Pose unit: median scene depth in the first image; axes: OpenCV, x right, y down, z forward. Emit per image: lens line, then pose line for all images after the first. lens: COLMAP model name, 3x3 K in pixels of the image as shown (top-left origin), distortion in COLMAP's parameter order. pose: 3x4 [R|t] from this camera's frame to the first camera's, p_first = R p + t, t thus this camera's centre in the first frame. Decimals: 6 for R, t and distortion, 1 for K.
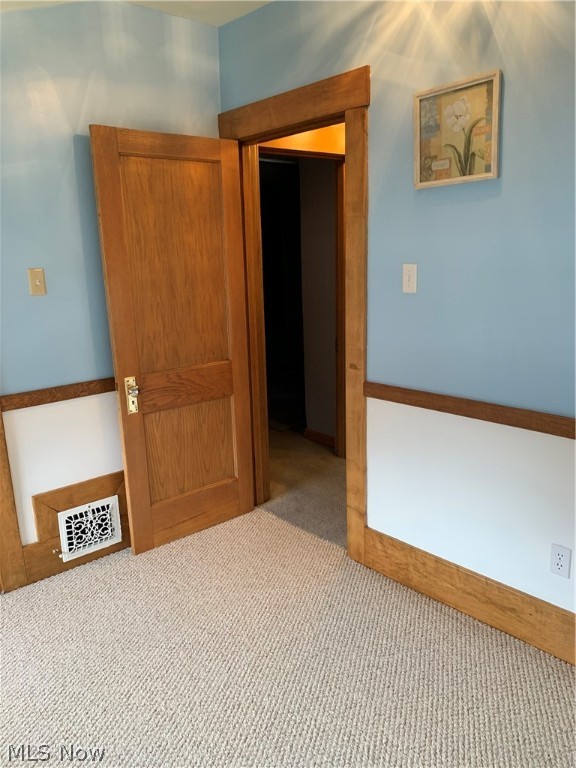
lens RADIAL K [[586.1, 0, 289.1], [0, 586.1, 383.6], [0, 0, 1]] dist [0.025757, -0.028264]
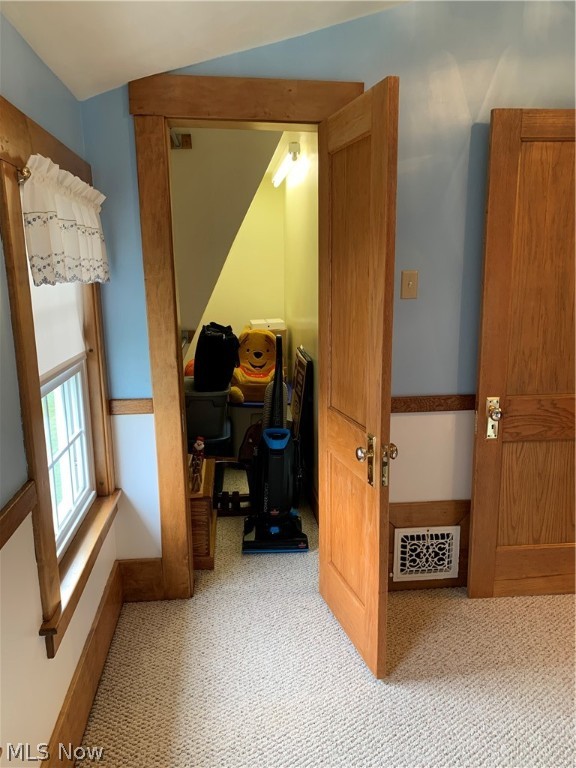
lens RADIAL K [[586.1, 0, 291.3], [0, 586.1, 397.0], [0, 0, 1]] dist [0.025757, -0.028264]
pose [[0.809389, 0.136684, -0.571145, -0.016732], [-0.138526, 0.989530, 0.040501, -0.004974], [0.570701, 0.046337, 0.819850, 0.115271]]
